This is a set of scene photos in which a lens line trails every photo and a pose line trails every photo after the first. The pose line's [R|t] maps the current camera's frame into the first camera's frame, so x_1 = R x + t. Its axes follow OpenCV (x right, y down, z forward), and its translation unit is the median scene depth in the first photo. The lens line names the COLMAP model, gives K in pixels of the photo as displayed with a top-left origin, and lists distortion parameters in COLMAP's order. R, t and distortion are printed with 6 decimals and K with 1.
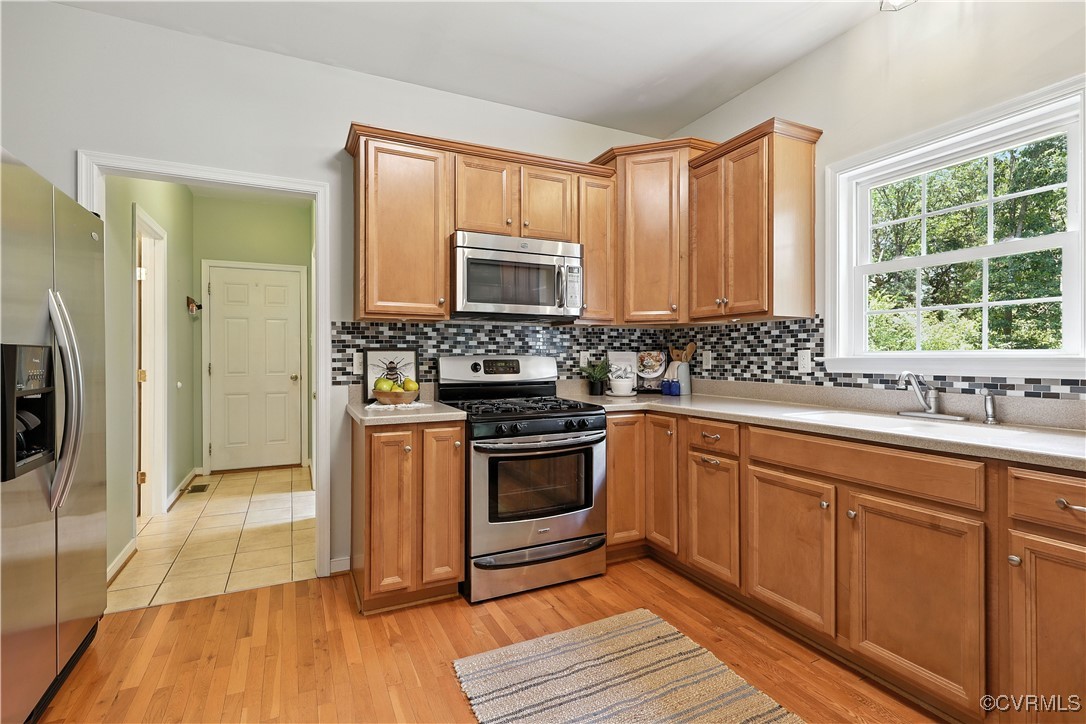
lens RADIAL K [[510.5, 0, 542.8], [0, 510.5, 361.4], [0, 0, 1]] dist [-0.001543, 0.000202]
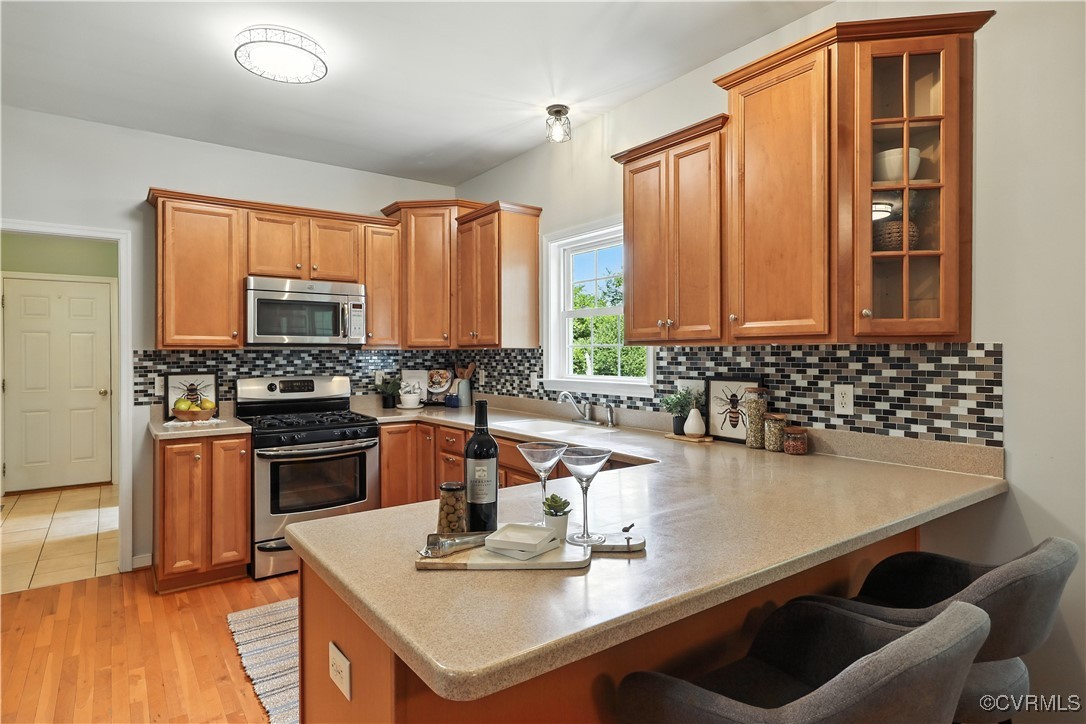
lens RADIAL K [[585.8, 0, 544.4], [0, 585.8, 356.5], [0, 0, 1]] dist [0.002241, -0.001477]
pose [[0.983646, -0.003007, 0.180086, 0.264755], [0.003849, 0.999983, -0.004330, -0.055596], [-0.180070, 0.004952, 0.983641, -0.478514]]
